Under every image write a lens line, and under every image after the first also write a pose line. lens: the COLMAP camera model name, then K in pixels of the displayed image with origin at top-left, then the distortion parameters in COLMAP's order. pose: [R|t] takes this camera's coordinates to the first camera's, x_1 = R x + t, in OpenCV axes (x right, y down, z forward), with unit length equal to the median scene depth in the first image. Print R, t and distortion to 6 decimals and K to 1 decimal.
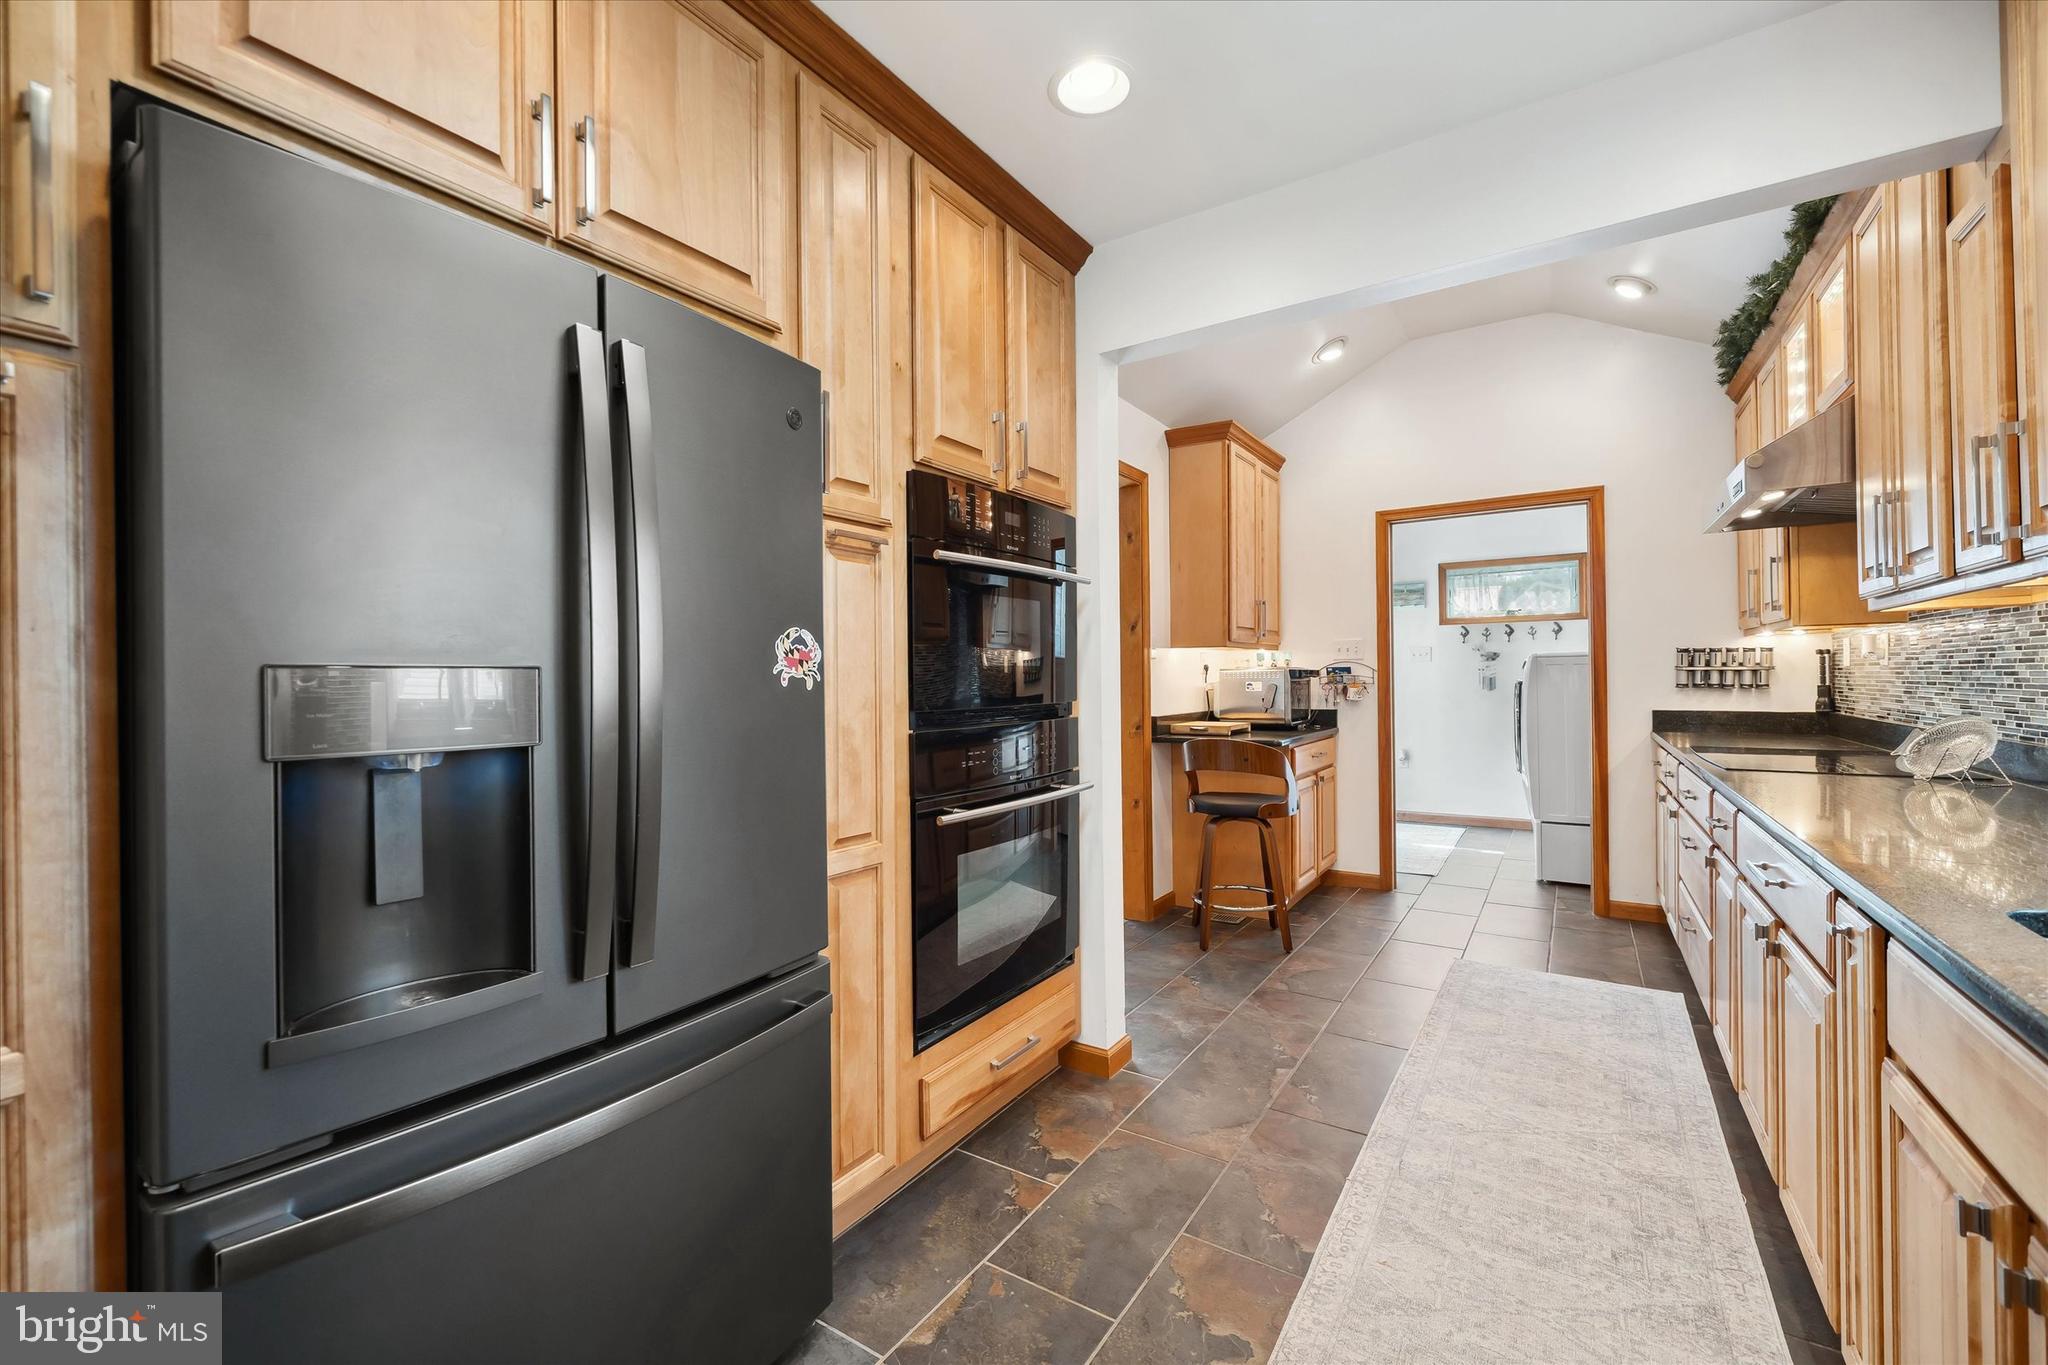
lens RADIAL K [[812.2, 0, 1027.5], [0, 812.2, 673.1], [0, 0, 1]] dist [-0.000608, -0.000021]
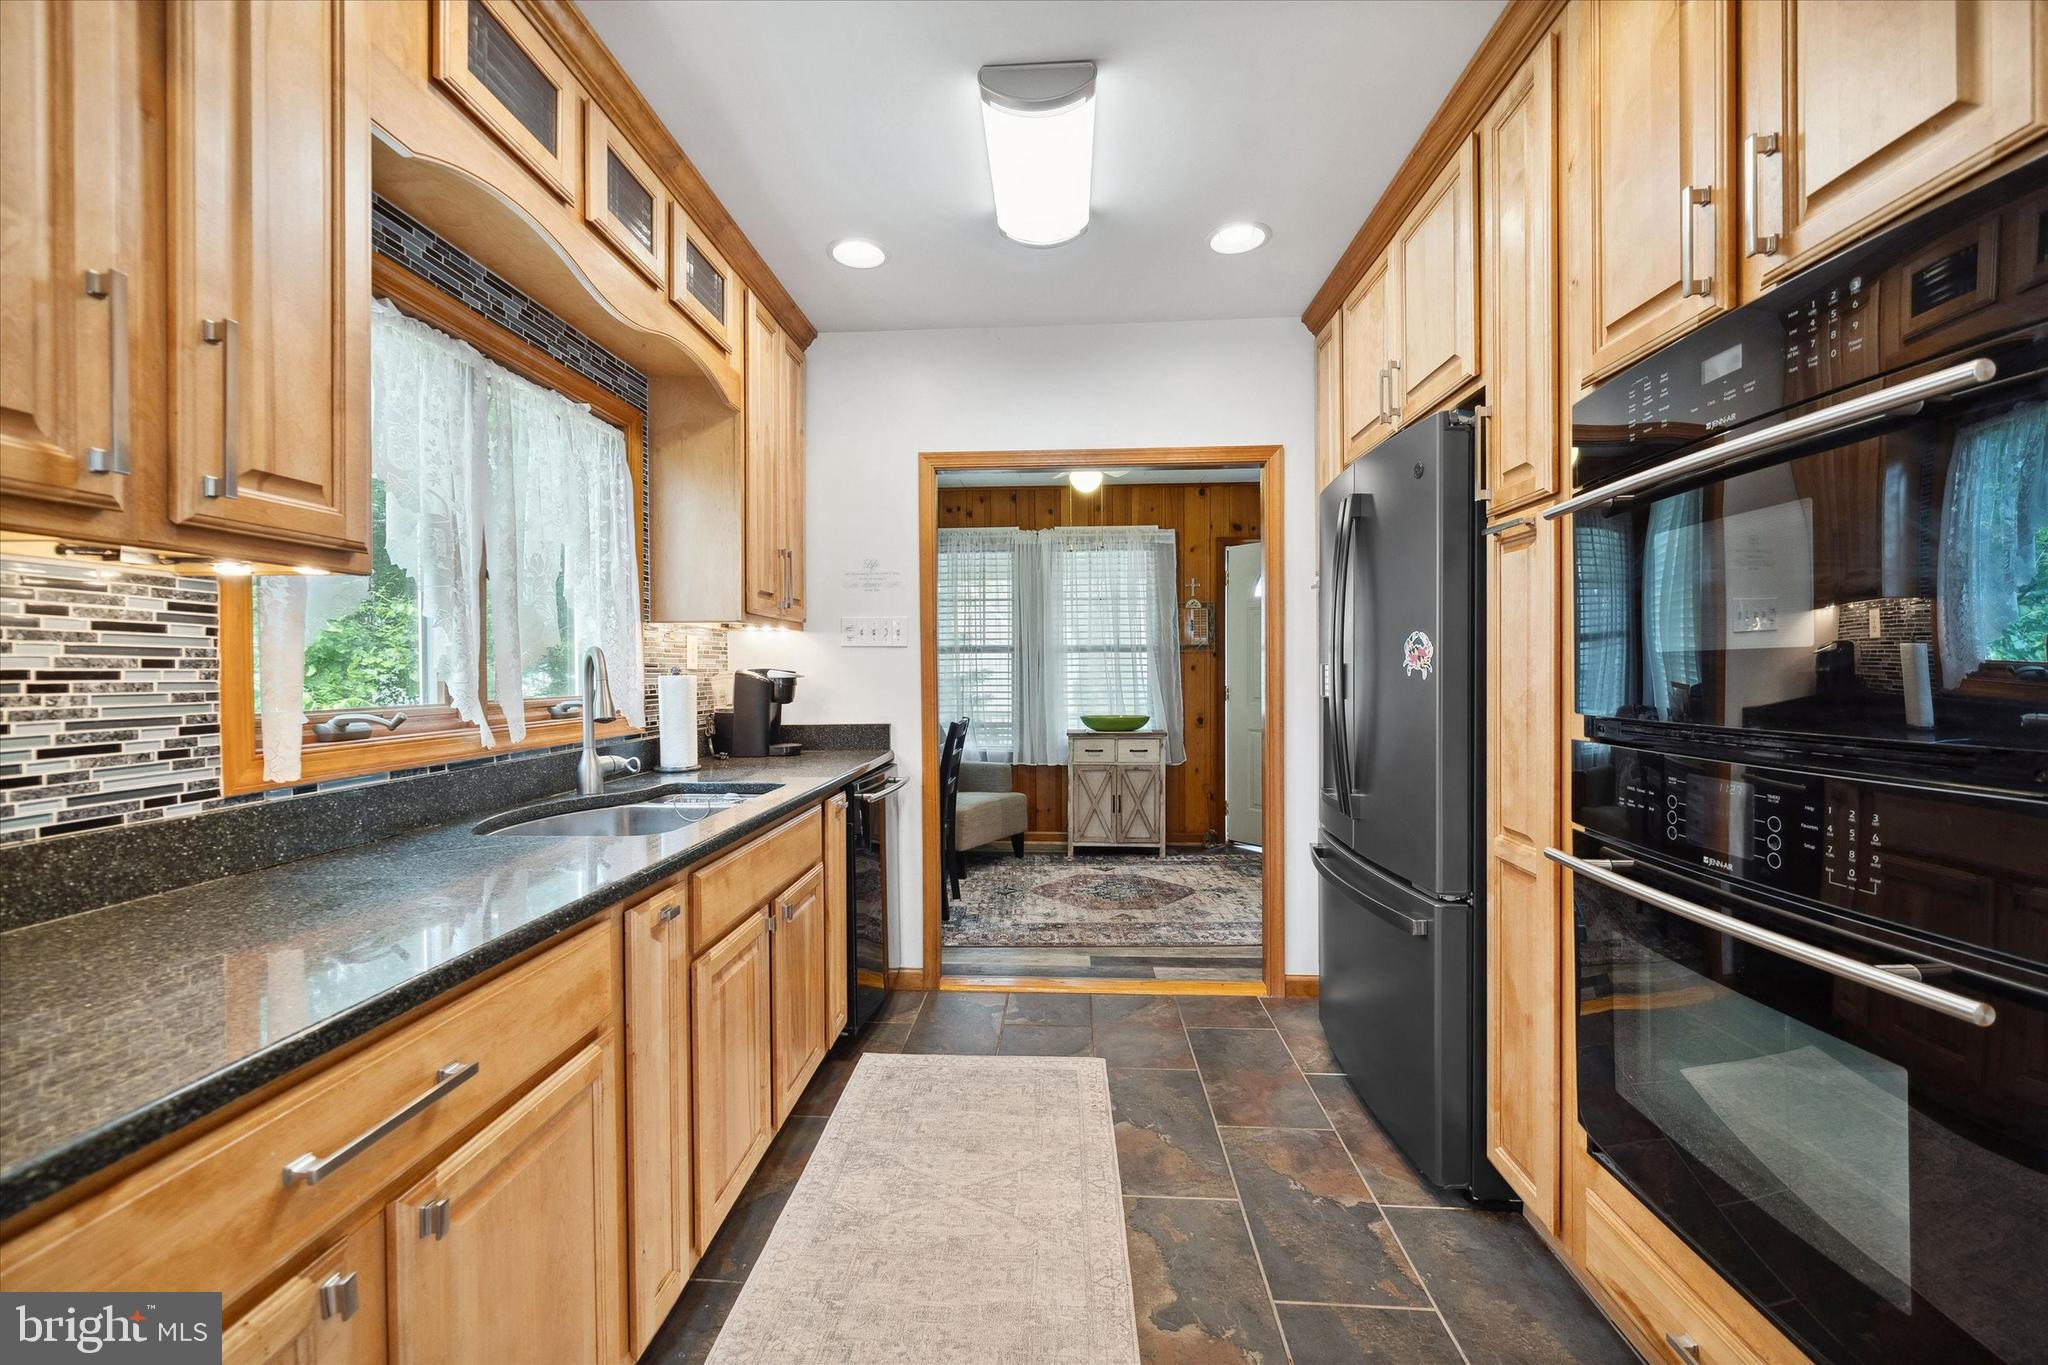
lens RADIAL K [[812.2, 0, 1024.3], [0, 812.2, 672.7], [0, 0, 1]] dist [-0.000608, -0.000021]
pose [[-0.858964, 0.019048, -0.511682, 0.893828], [0.018560, 0.999809, 0.006063, -0.009178], [0.511700, -0.004289, -0.859154, 1.732180]]
